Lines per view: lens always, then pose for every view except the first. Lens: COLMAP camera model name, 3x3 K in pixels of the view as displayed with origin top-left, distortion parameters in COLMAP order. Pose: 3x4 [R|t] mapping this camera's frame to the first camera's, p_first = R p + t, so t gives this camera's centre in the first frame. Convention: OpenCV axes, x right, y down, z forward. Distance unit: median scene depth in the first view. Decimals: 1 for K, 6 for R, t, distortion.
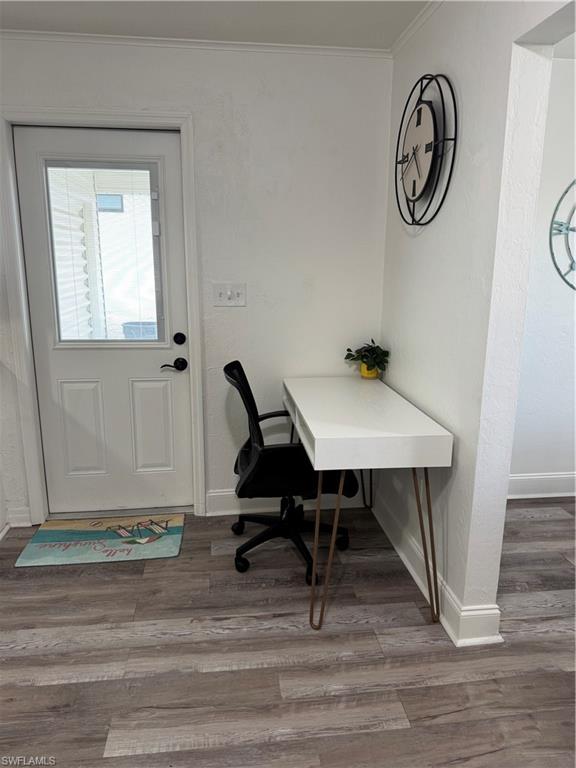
lens RADIAL K [[543.0, 0, 289.5], [0, 543.0, 385.2], [0, 0, 1]] dist [0.030403, -0.034945]
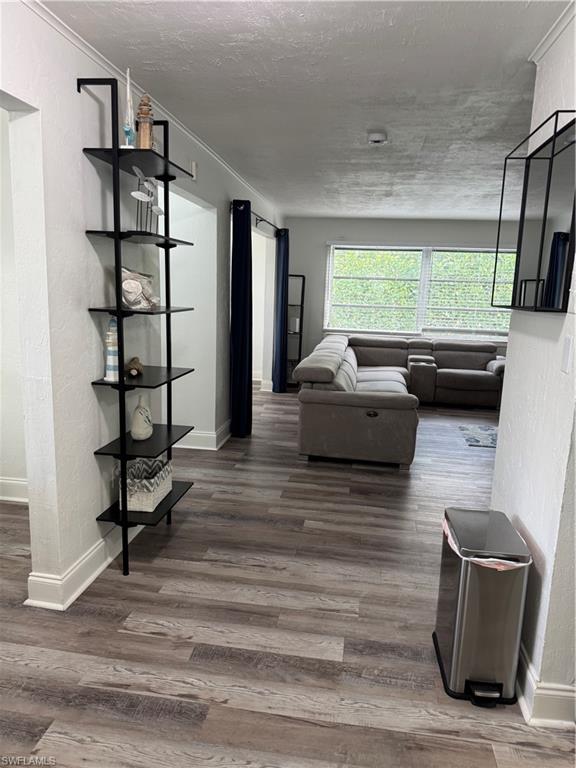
lens RADIAL K [[543.0, 0, 289.5], [0, 543.0, 385.2], [0, 0, 1]] dist [0.030403, -0.034945]
pose [[-0.963016, -0.087350, 0.254893, -1.169995], [0.020111, 0.920052, 0.391279, -0.915868], [-0.268693, 0.381935, -0.884268, 3.924936]]
